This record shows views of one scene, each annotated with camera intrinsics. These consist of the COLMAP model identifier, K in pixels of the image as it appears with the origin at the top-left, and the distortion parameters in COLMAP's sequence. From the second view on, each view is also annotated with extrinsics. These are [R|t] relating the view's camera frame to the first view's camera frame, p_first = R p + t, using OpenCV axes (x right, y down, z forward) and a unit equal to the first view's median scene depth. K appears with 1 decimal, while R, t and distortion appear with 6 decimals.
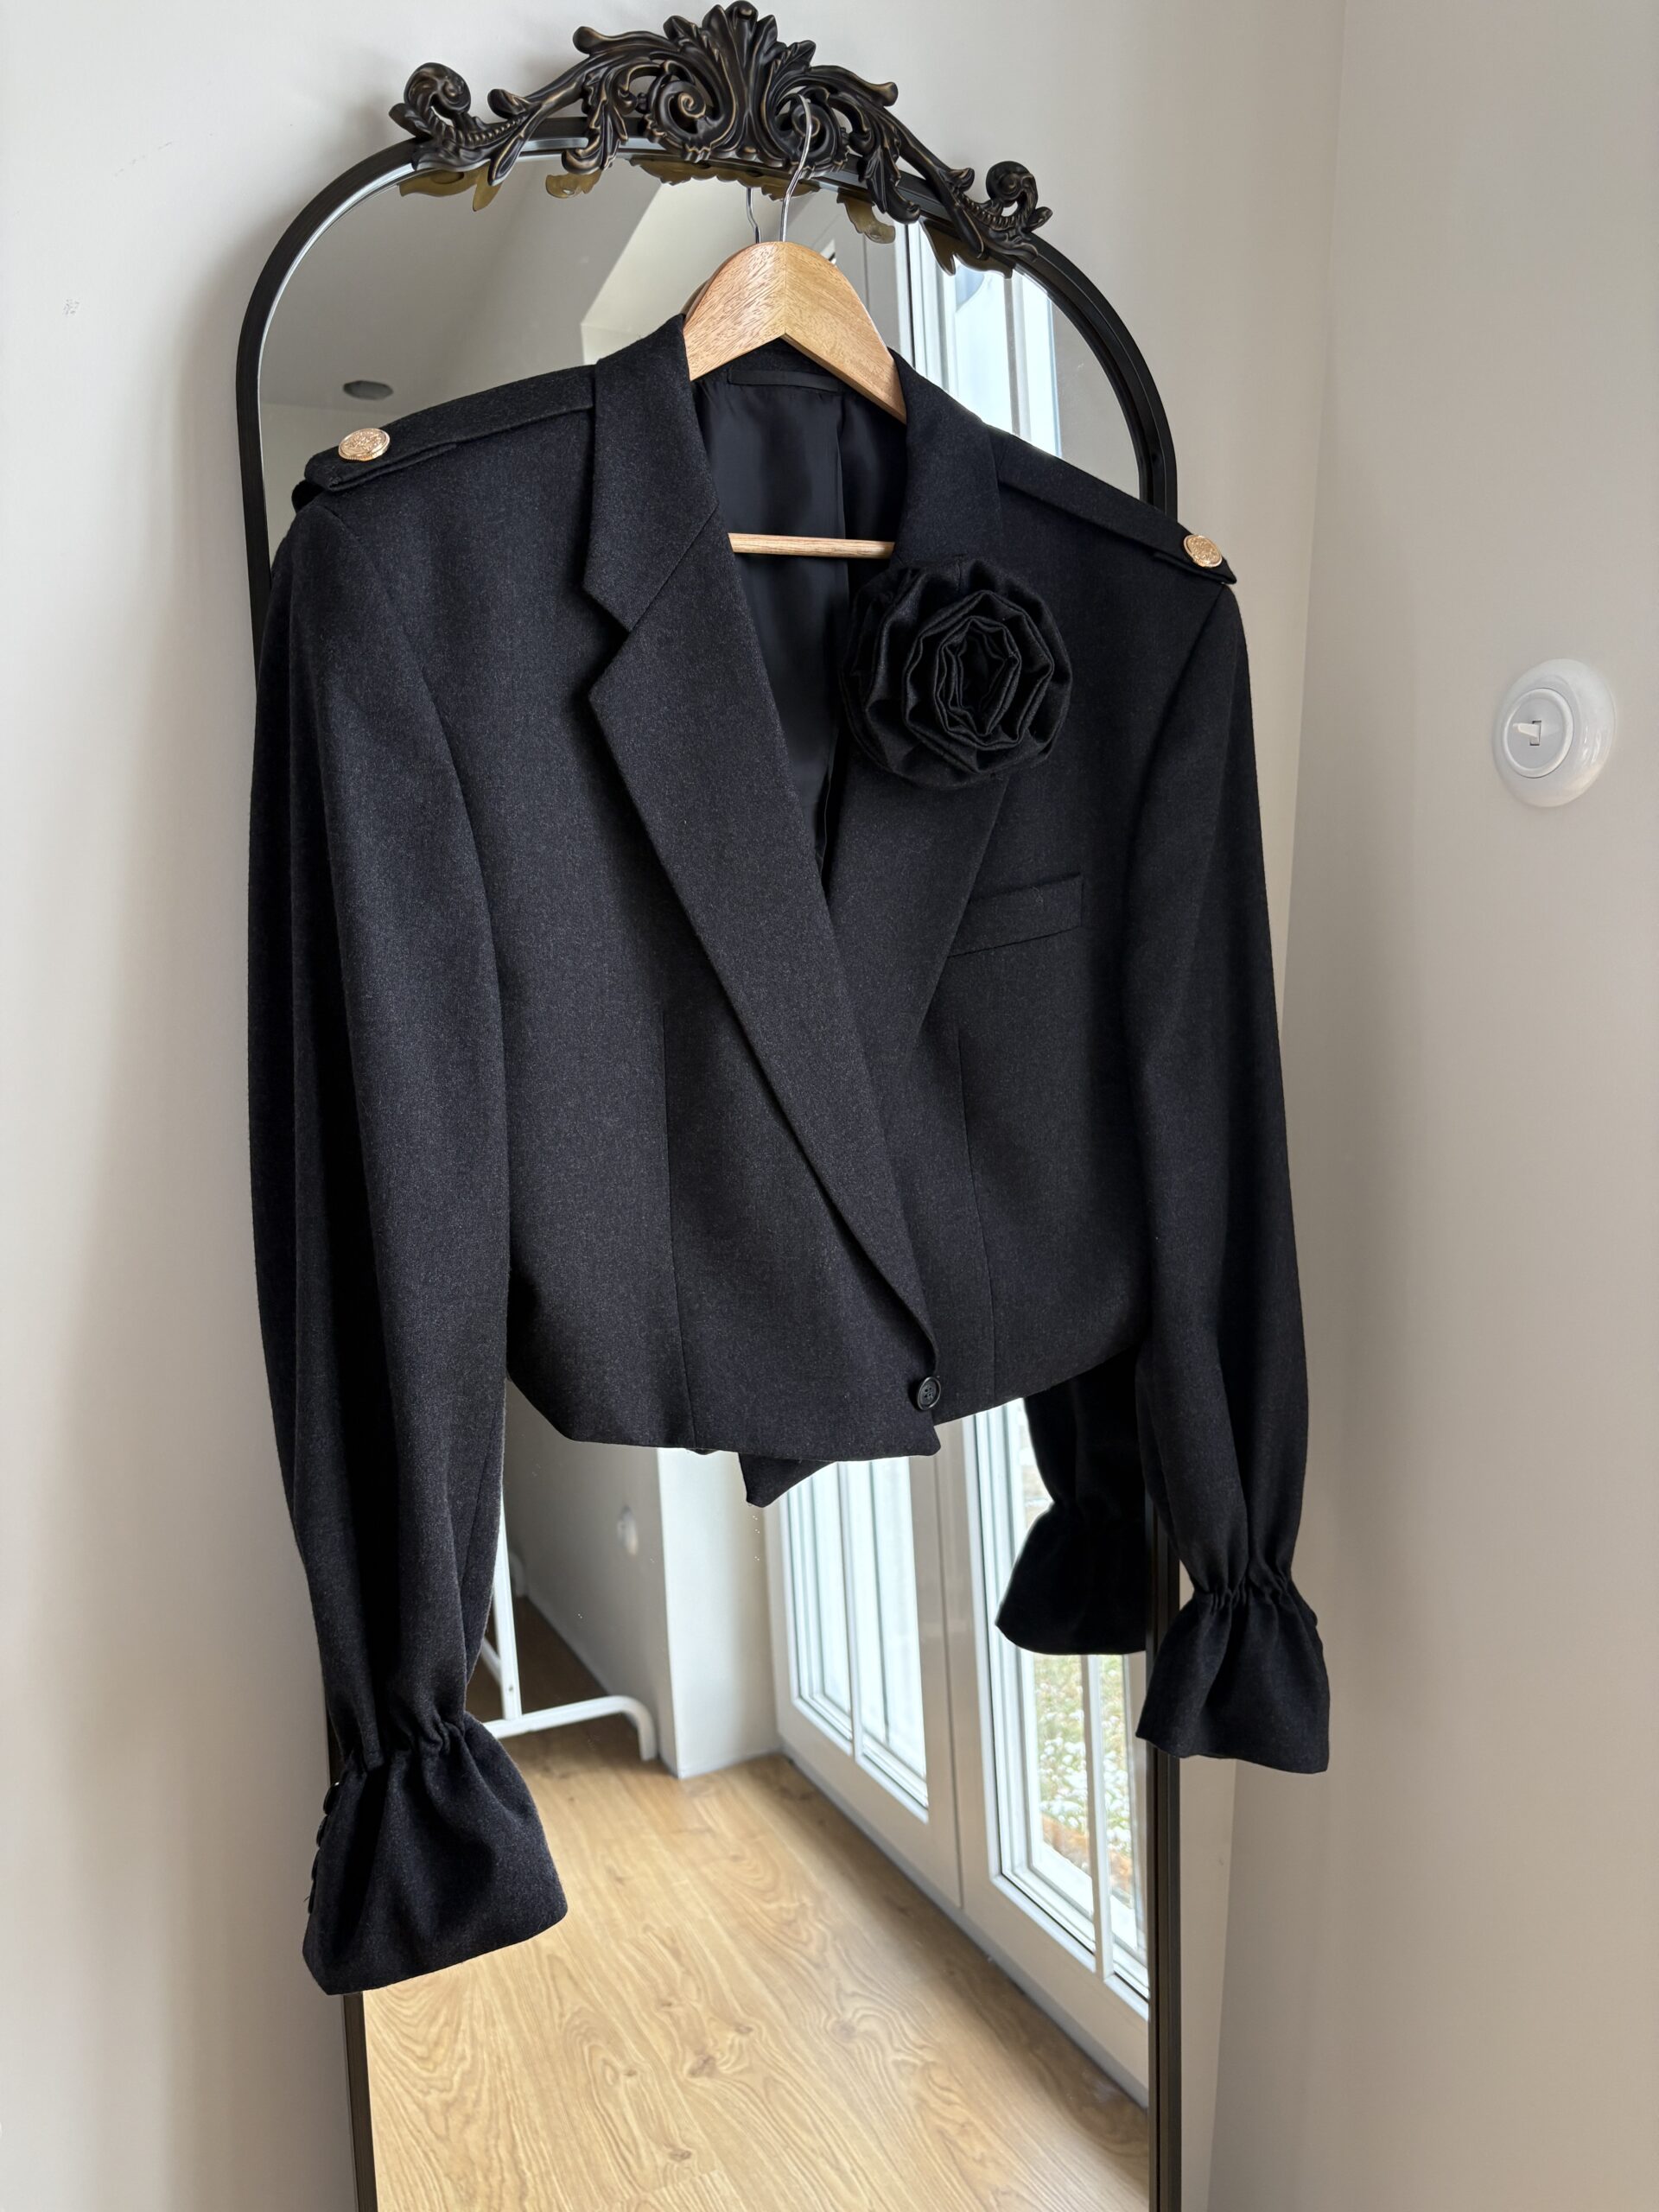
lens RADIAL K [[1659.9, 0, 821.1], [0, 1659.9, 1119.9], [0, 0, 1]] dist [0.037218, -0.055621]
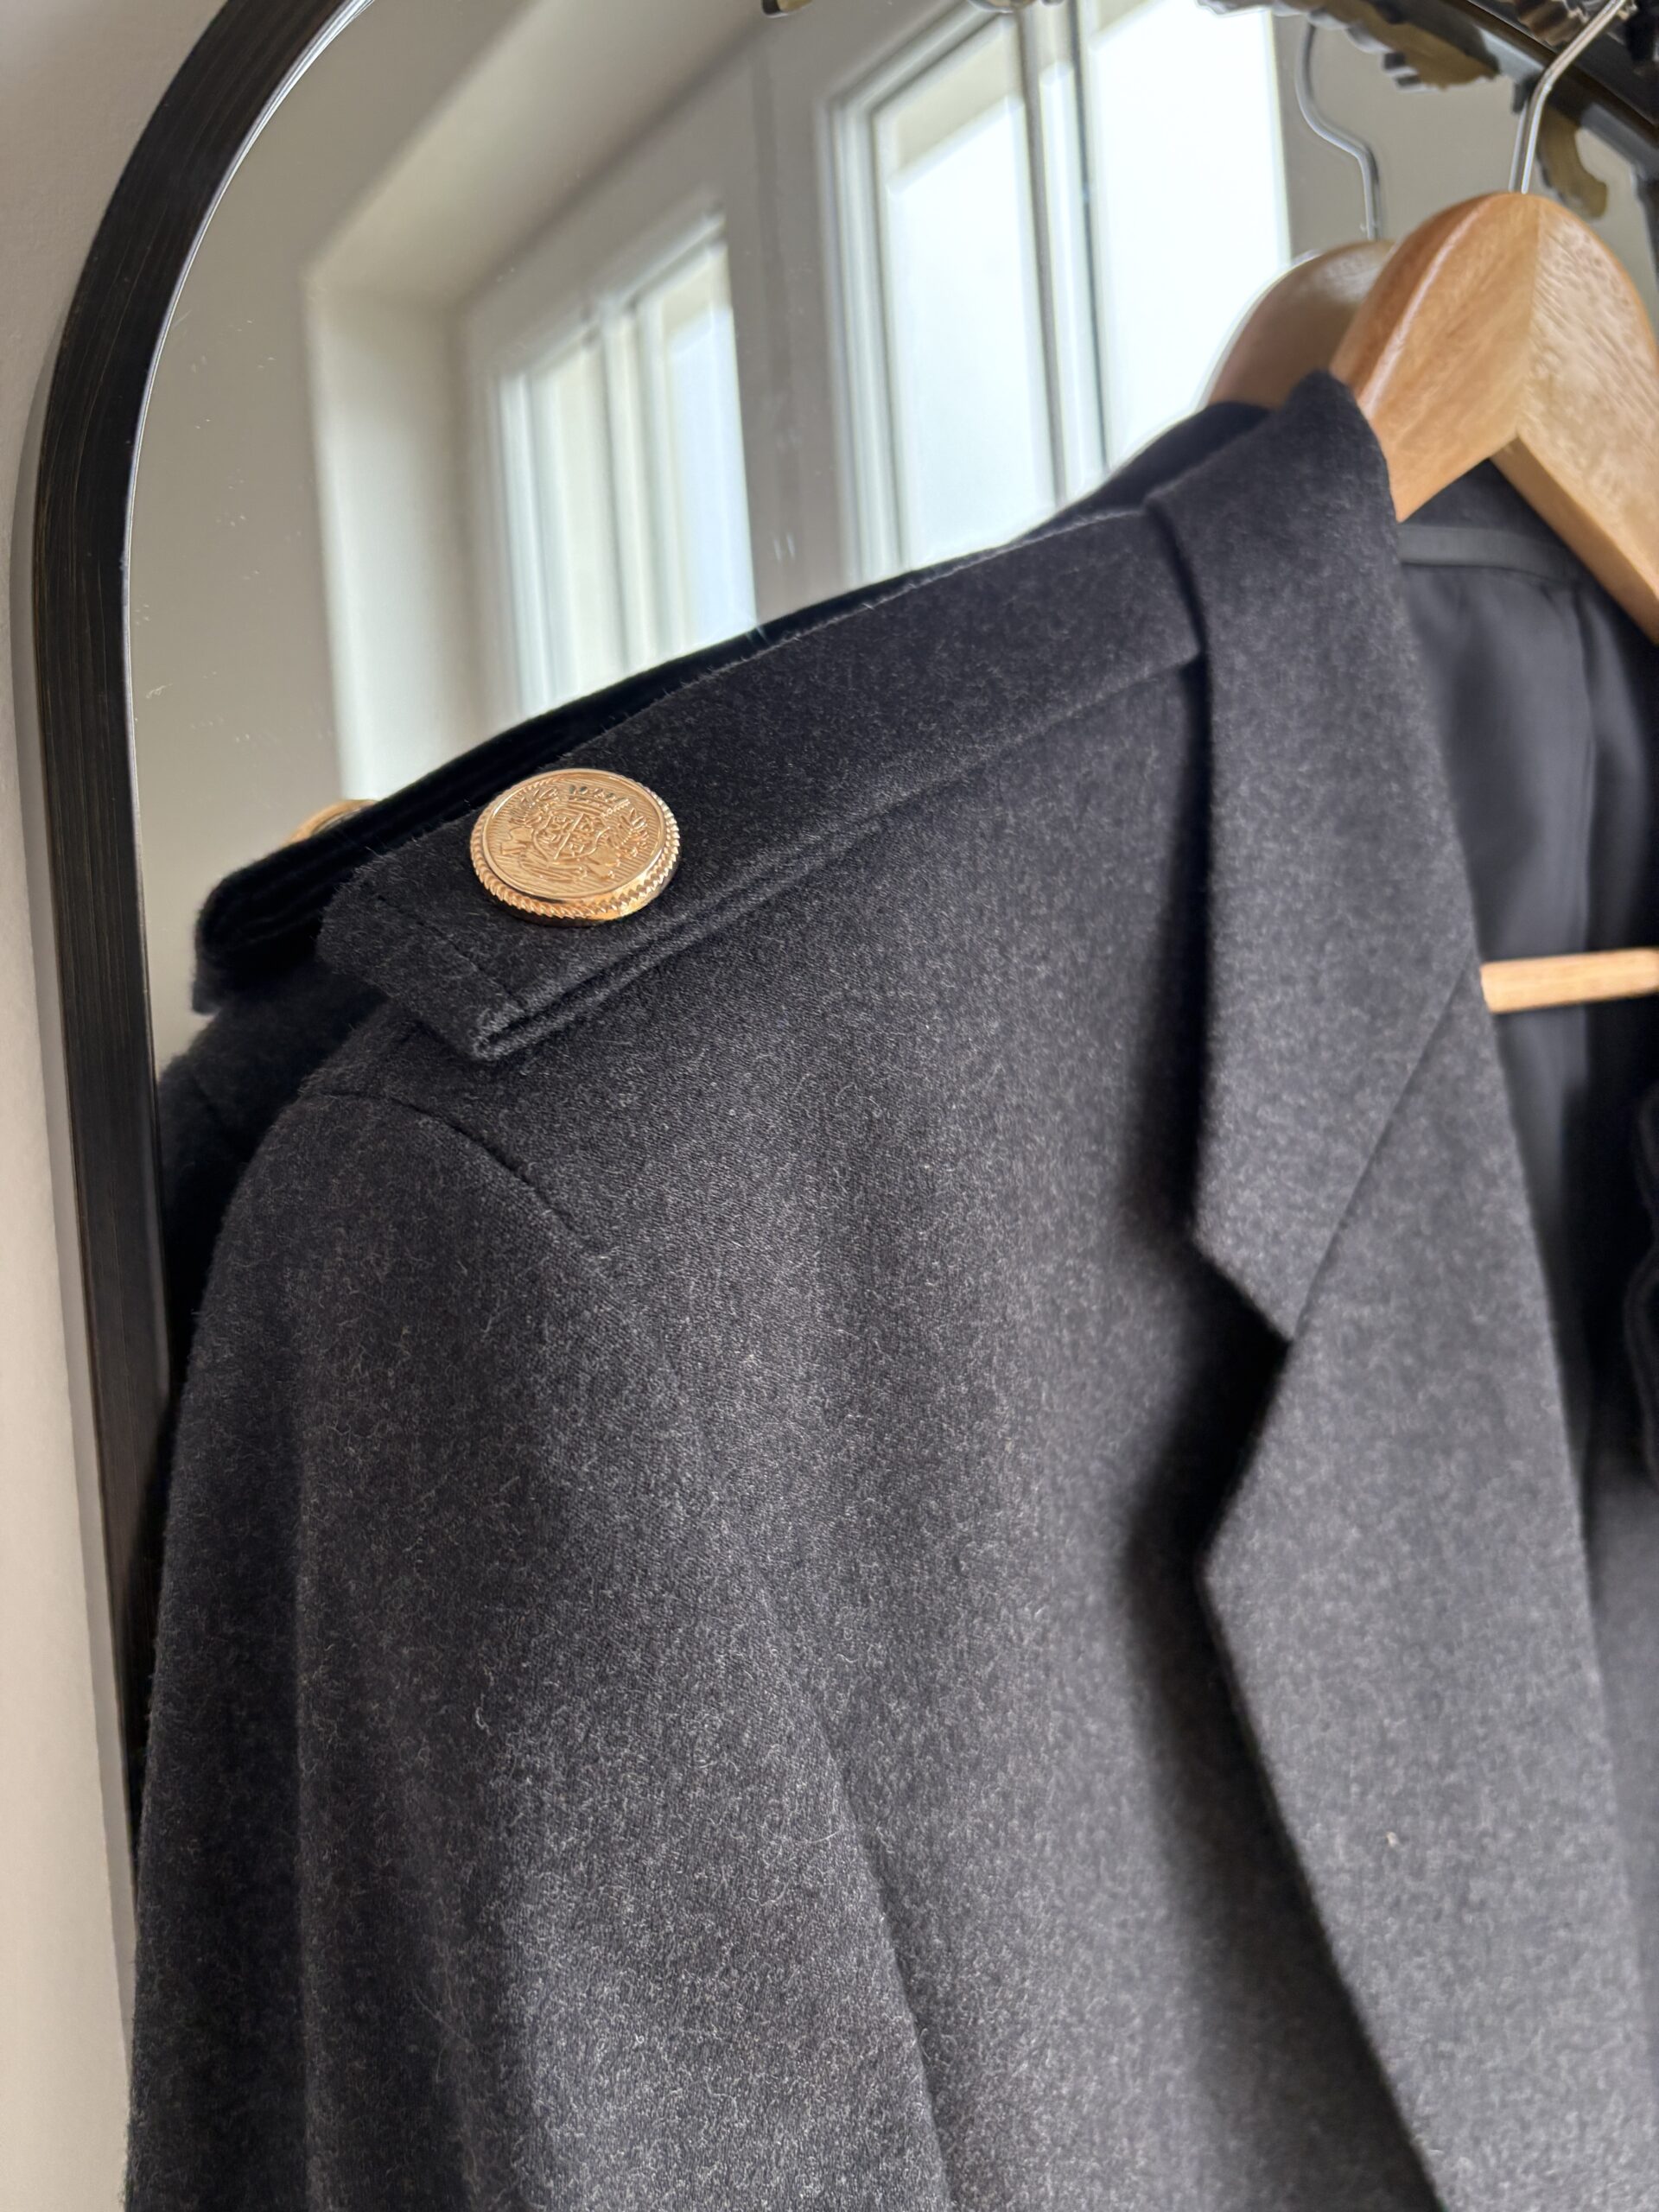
lens RADIAL K [[1659.9, 0, 791.4], [0, 1659.9, 1107.3], [0, 0, 1]] dist [0.037218, -0.055621]
pose [[0.978026, -0.022894, 0.207222, -0.266544], [0.021222, 0.999722, 0.010287, -0.330578], [-0.207400, -0.005664, 0.978240, 0.672921]]
